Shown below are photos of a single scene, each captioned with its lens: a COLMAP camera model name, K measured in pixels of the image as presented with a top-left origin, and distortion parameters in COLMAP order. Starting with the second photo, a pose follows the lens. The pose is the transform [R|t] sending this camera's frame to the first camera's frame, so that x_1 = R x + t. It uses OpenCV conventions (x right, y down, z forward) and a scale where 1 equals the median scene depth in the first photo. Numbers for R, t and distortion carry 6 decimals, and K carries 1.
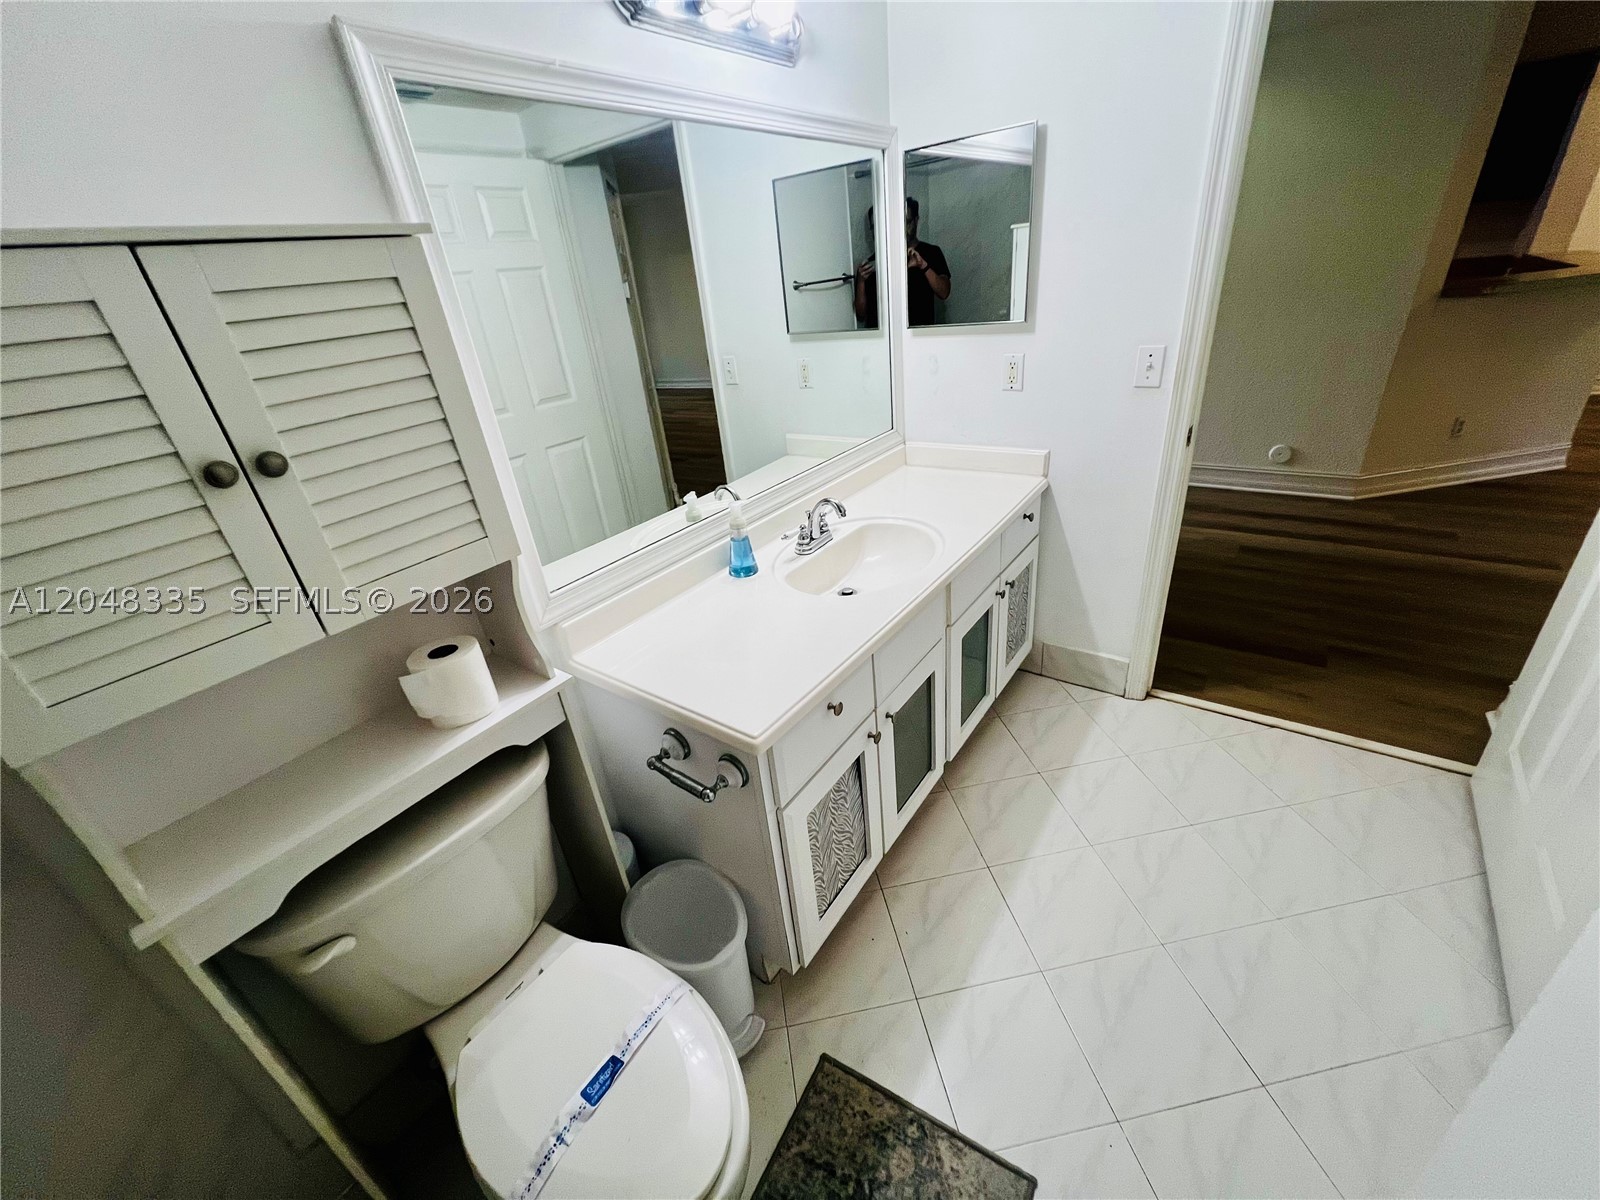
lens RADIAL K [[642.1, 0, 803.4], [0, 642.1, 585.6], [0, 0, 1]] dist [-0.003848, -0.000103]
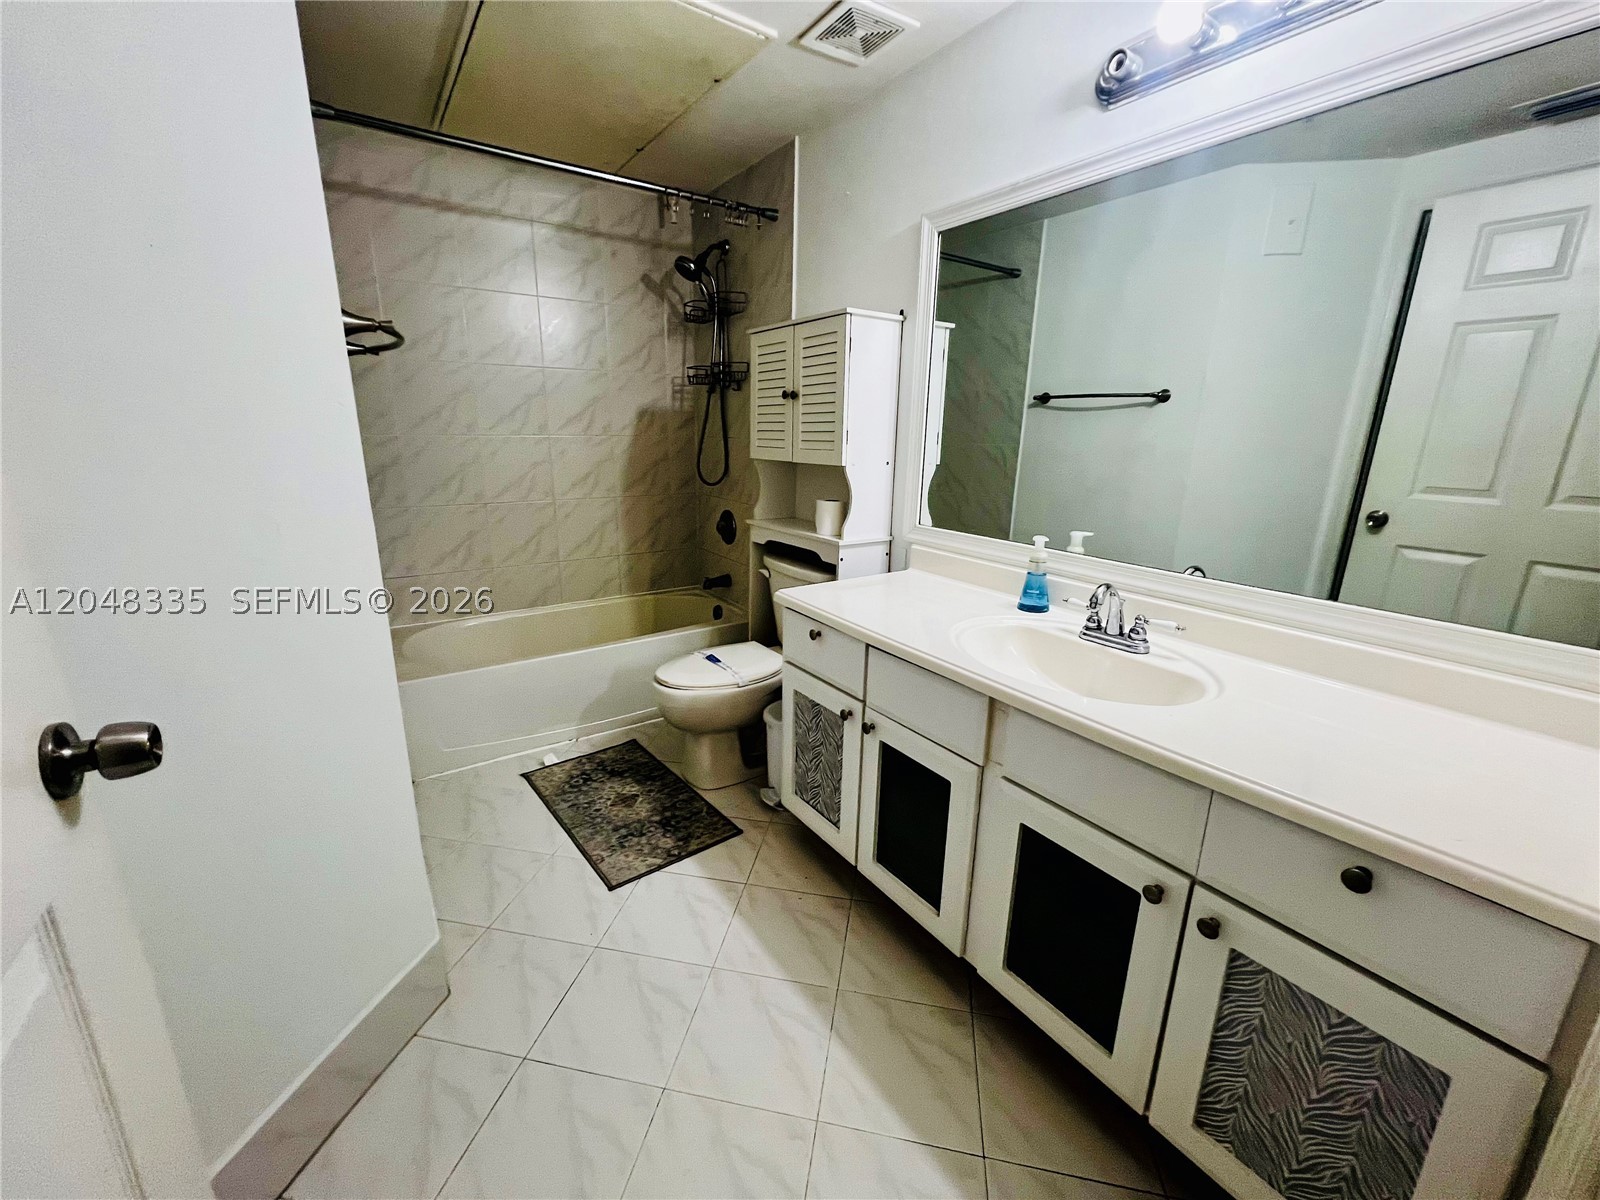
lens RADIAL K [[642.1, 0, 805.1], [0, 642.1, 607.9], [0, 0, 1]] dist [-0.003848, -0.000103]
pose [[-0.336673, 0.318564, -0.886097, 1.241701], [-0.410709, 0.797121, 0.442624, -0.438077], [0.847331, 0.512948, -0.137532, 1.159948]]
